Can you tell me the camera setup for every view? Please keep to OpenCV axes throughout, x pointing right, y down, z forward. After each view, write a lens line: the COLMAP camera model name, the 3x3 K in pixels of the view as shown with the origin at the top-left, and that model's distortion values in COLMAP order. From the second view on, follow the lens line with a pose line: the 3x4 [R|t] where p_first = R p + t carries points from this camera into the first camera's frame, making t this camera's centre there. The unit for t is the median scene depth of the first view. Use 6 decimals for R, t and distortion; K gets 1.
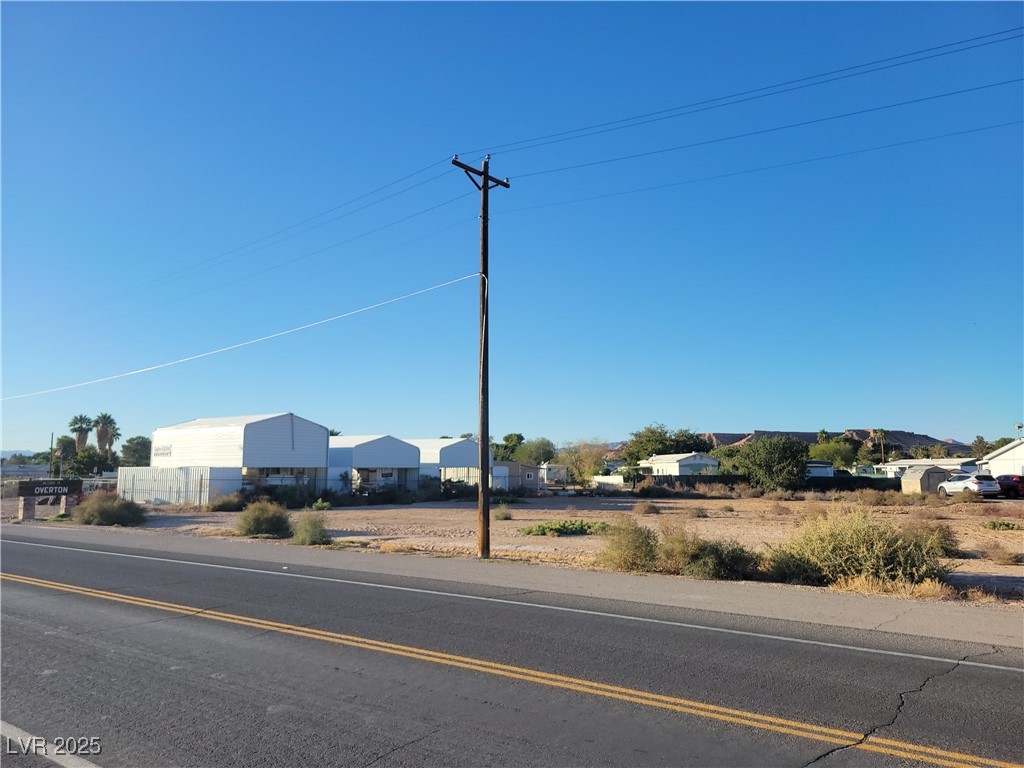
lens RADIAL K [[763.6, 0, 498.2], [0, 763.6, 387.8], [0, 0, 1]] dist [0.011615, 0.001357]
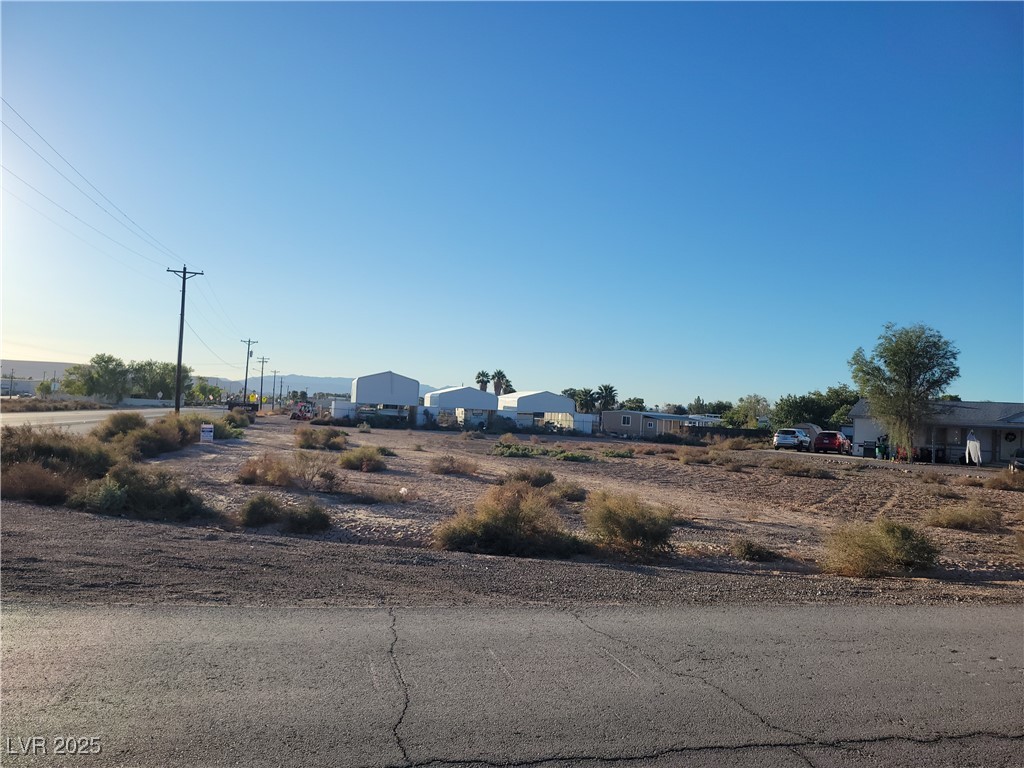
lens RADIAL K [[770.5, 0, 524.7], [0, 770.5, 407.3], [0, 0, 1]] dist [0.082482, -0.089094]
pose [[0.775570, 0.027602, -0.630658, 2.650808], [0.026074, 0.996790, 0.075693, -0.020525], [0.630723, -0.075149, 0.772361, -0.266154]]
